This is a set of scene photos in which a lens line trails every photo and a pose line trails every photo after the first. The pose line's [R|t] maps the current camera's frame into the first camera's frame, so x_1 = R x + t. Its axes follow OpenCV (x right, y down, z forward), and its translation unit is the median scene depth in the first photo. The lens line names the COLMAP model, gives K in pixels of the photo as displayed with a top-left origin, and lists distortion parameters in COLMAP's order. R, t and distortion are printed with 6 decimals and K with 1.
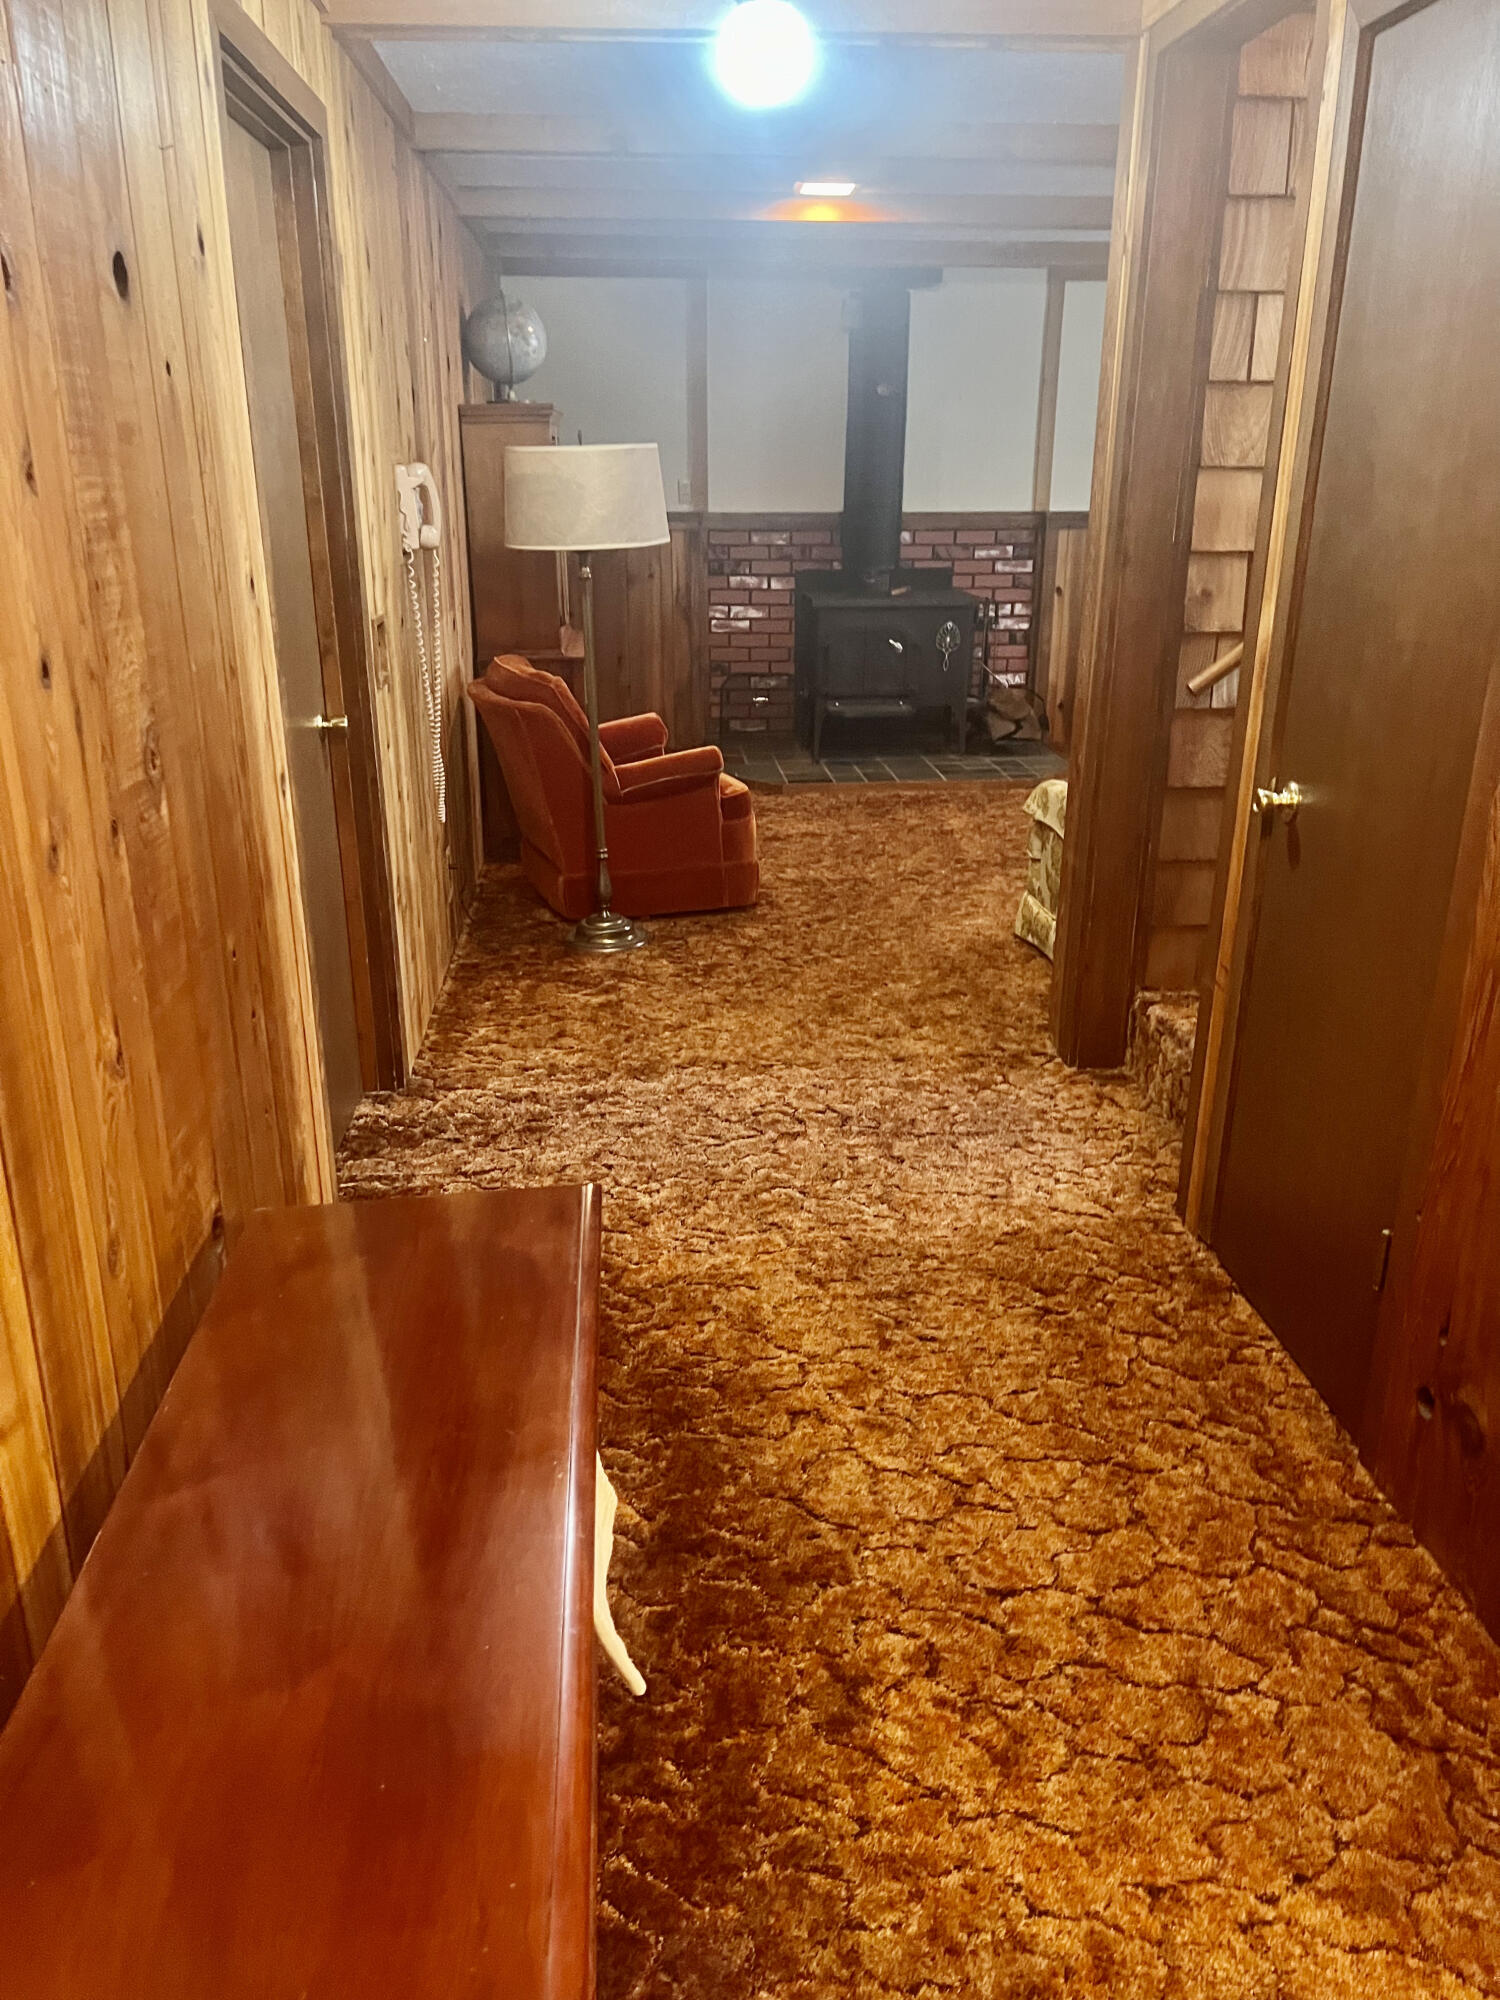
lens RADIAL K [[1487.7, 0, 725.7], [0, 1487.7, 1008.6], [0, 0, 1]] dist [0.091076, -0.139159]
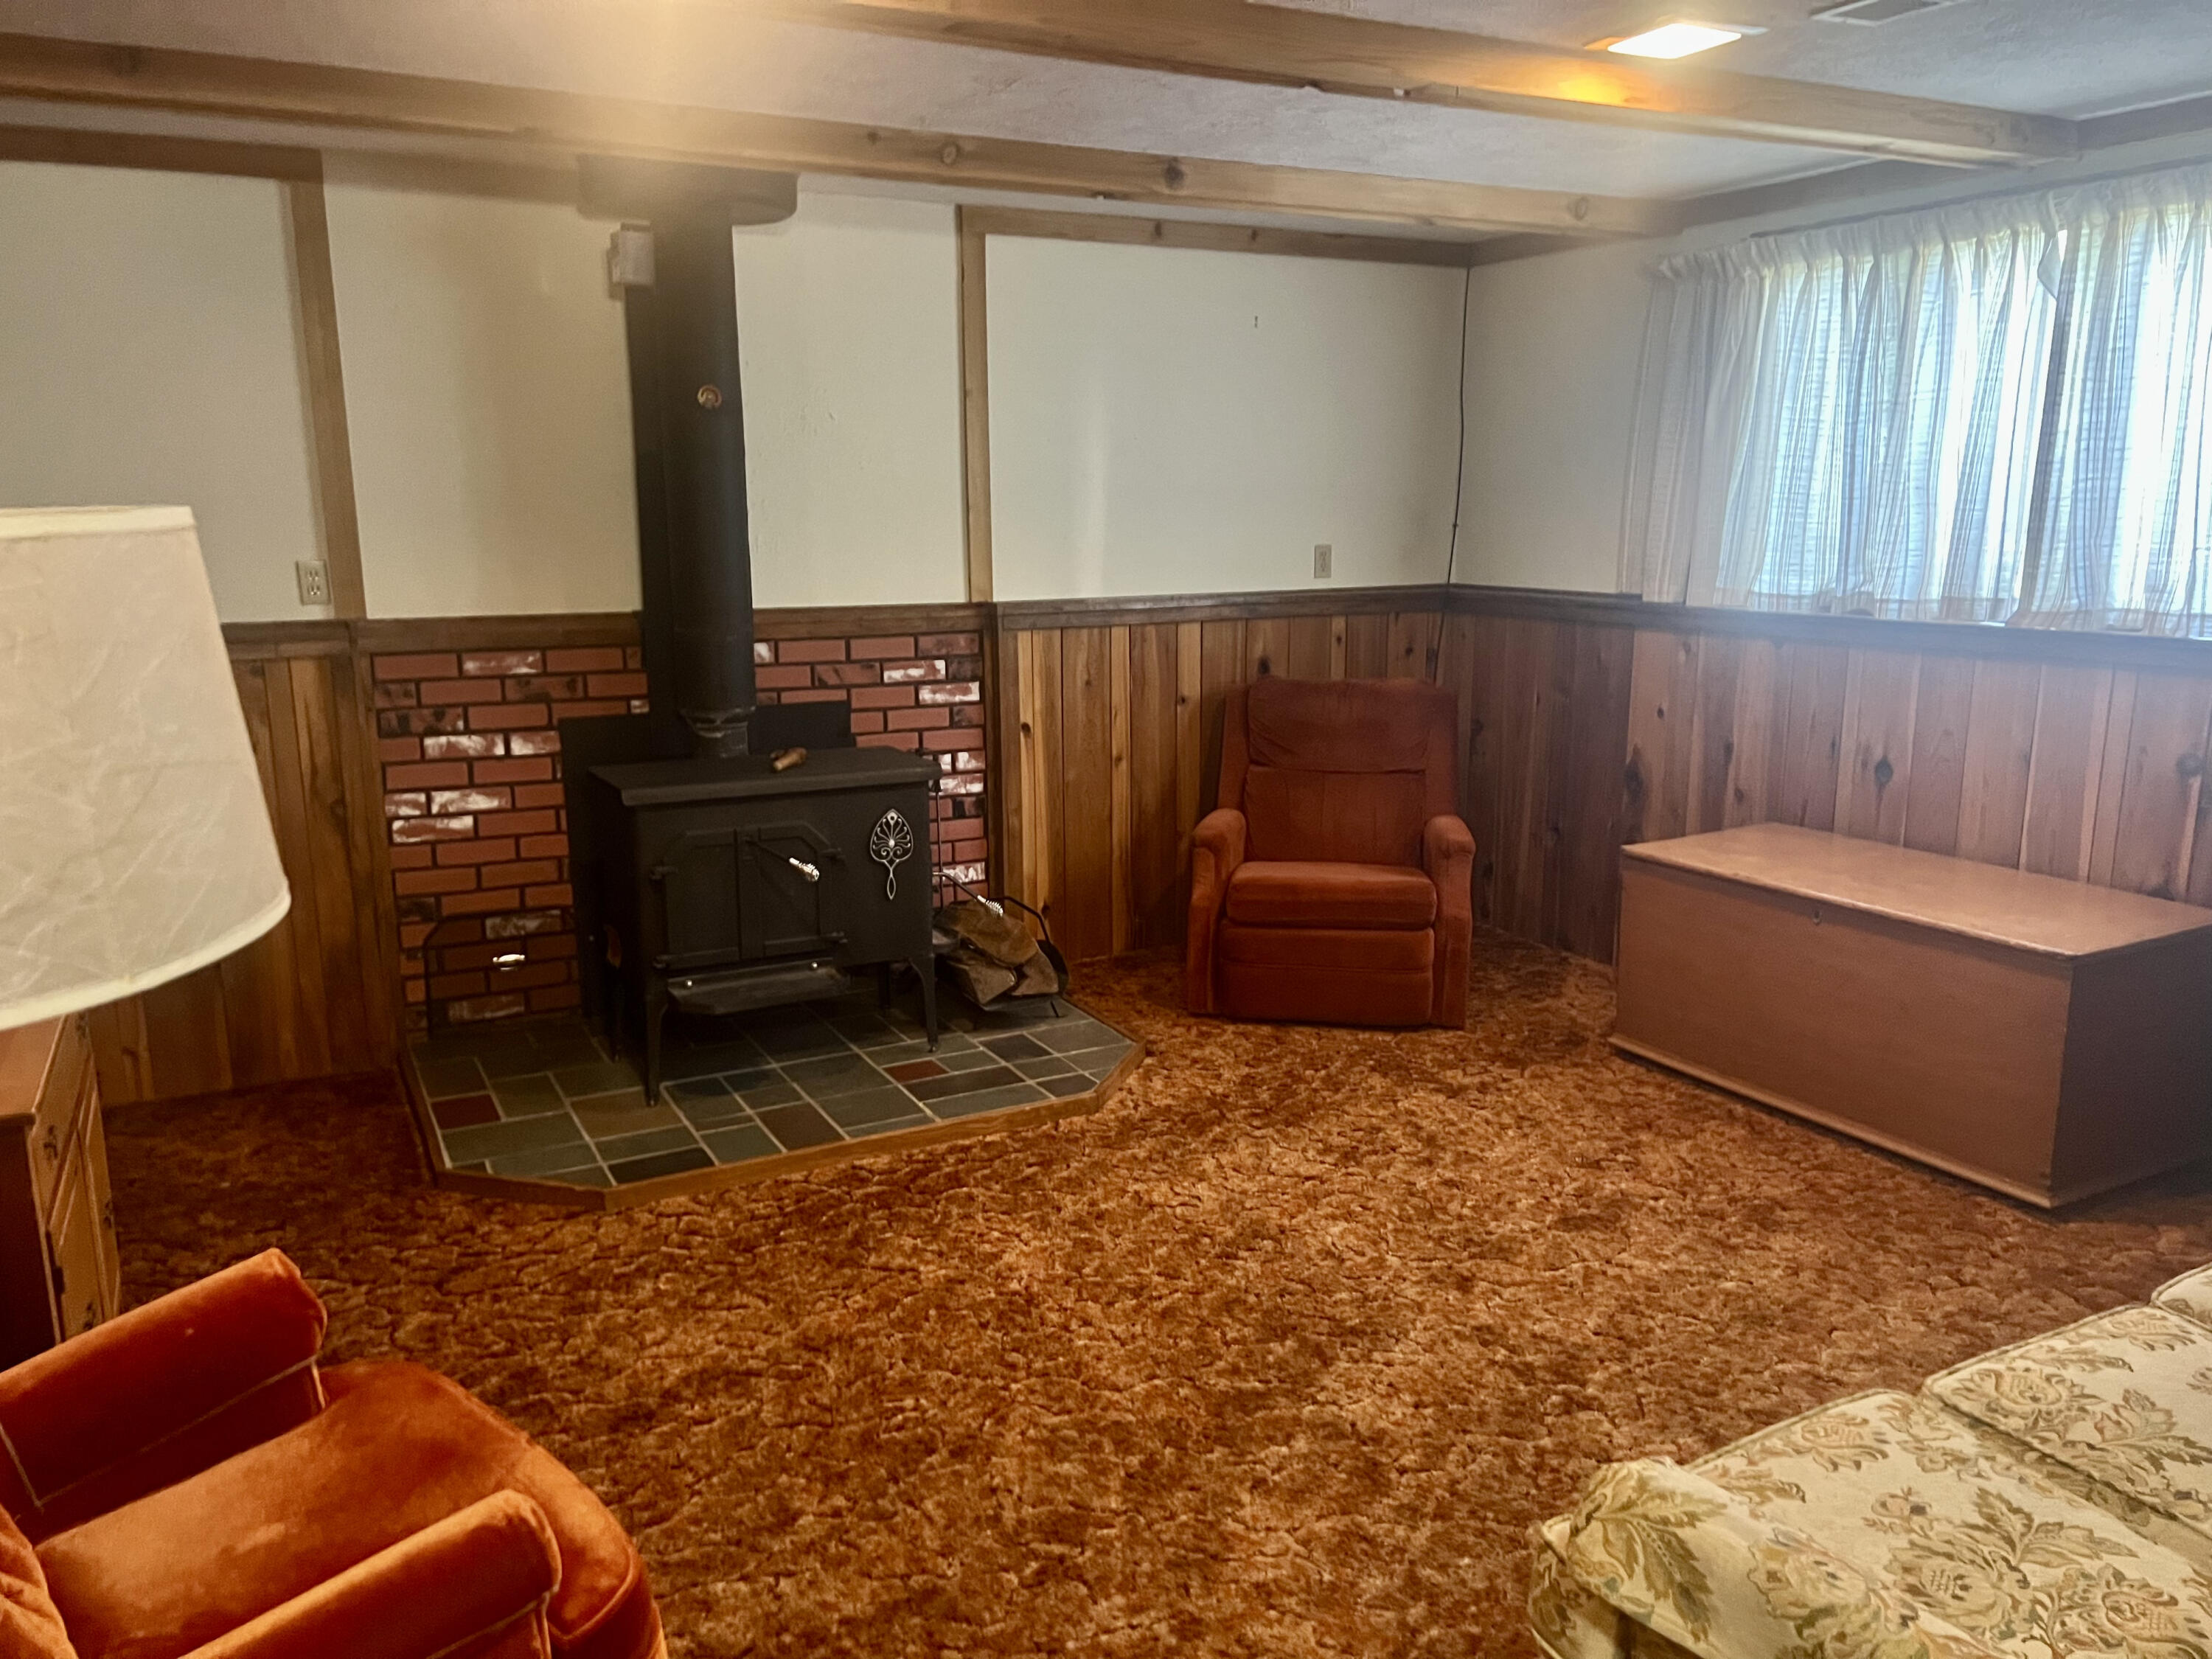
lens RADIAL K [[1645.4, 0, 1106.0], [0, 1645.4, 829.5], [0, 0, 1]] dist [0.091076, -0.139159]
pose [[0.915571, -0.084776, 0.393119, -0.010173], [0.147810, 0.980046, -0.132901, -0.147533], [-0.374008, 0.179788, 0.909832, 0.400239]]
